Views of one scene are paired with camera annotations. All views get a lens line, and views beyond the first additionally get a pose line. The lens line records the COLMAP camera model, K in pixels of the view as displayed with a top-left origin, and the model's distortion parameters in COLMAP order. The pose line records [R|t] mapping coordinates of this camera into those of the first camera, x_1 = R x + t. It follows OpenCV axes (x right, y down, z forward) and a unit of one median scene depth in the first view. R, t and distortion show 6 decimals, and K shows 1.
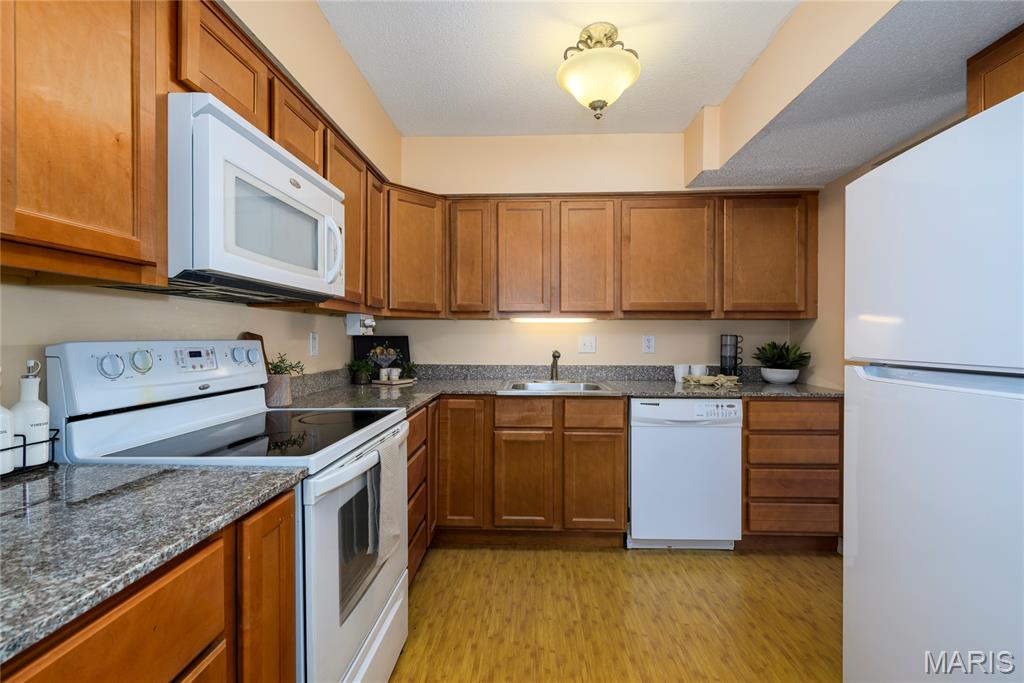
lens RADIAL K [[461.2, 0, 512.1], [0, 461.2, 339.0], [0, 0, 1]] dist [-0.000713, -0.000021]
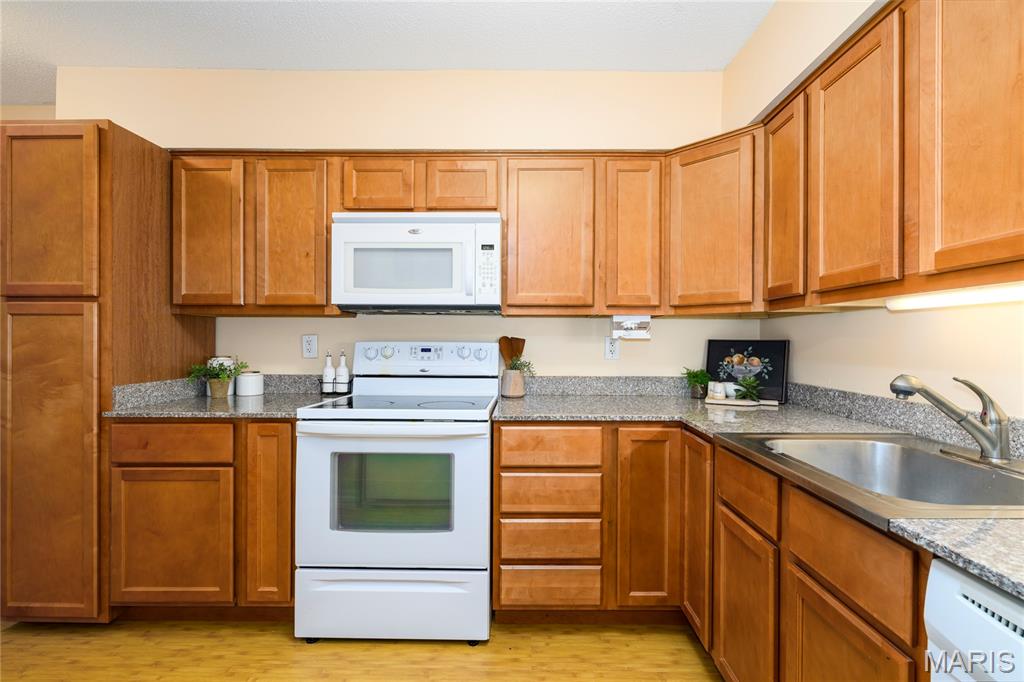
lens RADIAL K [[446.6, 0, 527.5], [0, 446.6, 340.2], [0, 0, 1]] dist [0.000147, -0.000207]
pose [[0.034712, -0.000685, -0.999397, 0.529391], [-0.009689, 0.999953, -0.001021, -0.002498], [0.999350, 0.009719, 0.034704, 0.750415]]
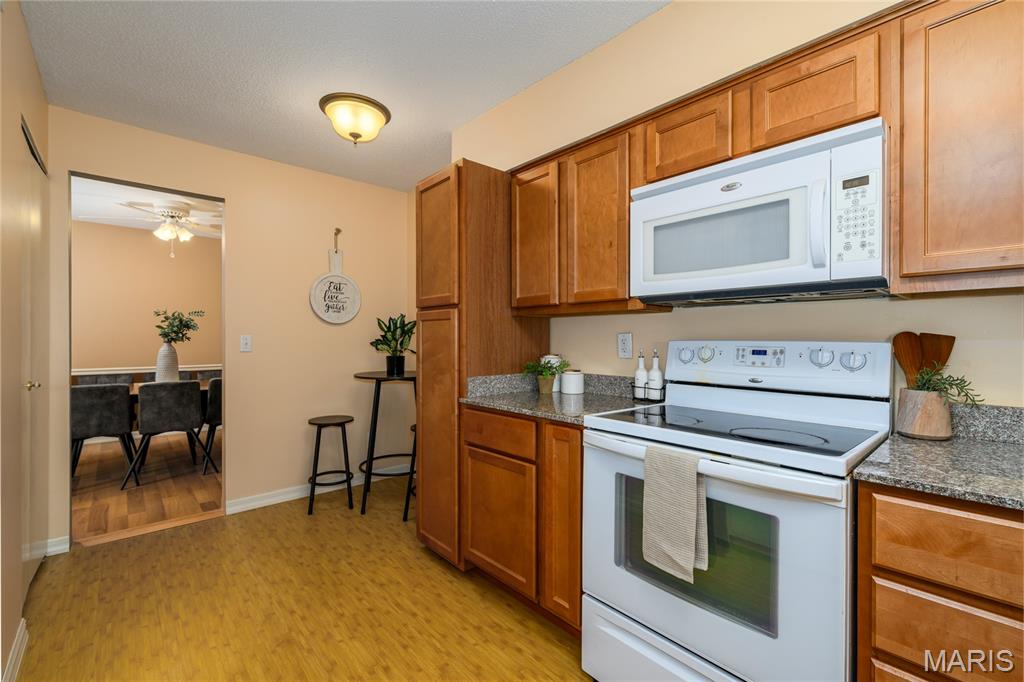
lens RADIAL K [[445.5, 0, 512.1], [0, 445.5, 339.4], [0, 0, 1]] dist [0.000568, -0.000387]
pose [[-0.720924, 0.000915, -0.693013, 0.323930], [-0.005127, 0.999965, 0.006655, -0.002770], [0.692995, 0.008351, -0.720894, 0.795410]]
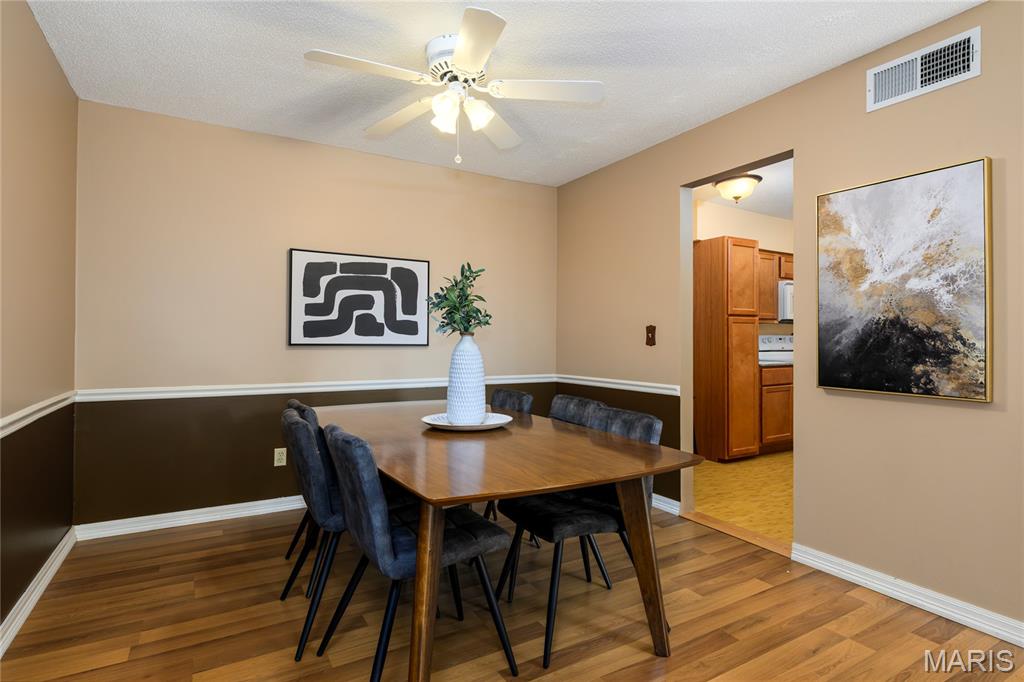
lens RADIAL K [[516.0, 0, 509.0], [0, 516.0, 335.9], [0, 0, 1]] dist [0.001722, 0.000183]
pose [[0.533070, -0.007650, -0.846036, 0.941042], [-0.005999, 0.999900, -0.012821, 0.041852], [0.846050, 0.011910, 0.532971, -1.735123]]
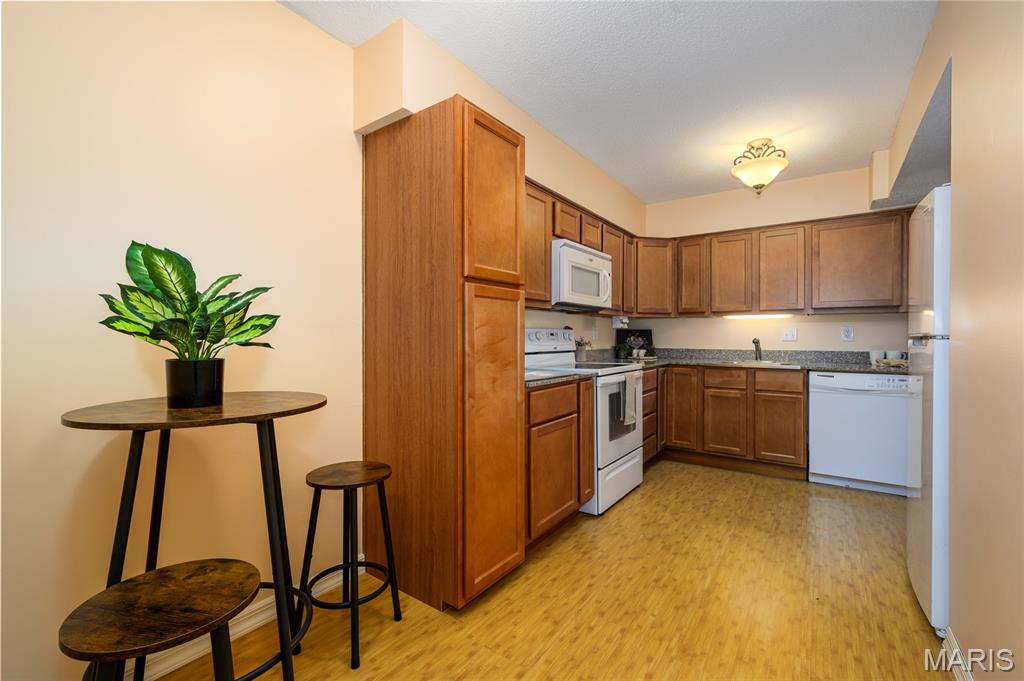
lens RADIAL K [[443.1, 0, 512.8], [0, 443.1, 338.2], [0, 0, 1]] dist [-0.000654, -0.000142]
pose [[0.842496, 0.000847, -0.538702, 0.226575], [-0.002160, 0.999996, -0.001805, 0.032672], [0.538698, 0.002684, 0.842495, -0.617073]]
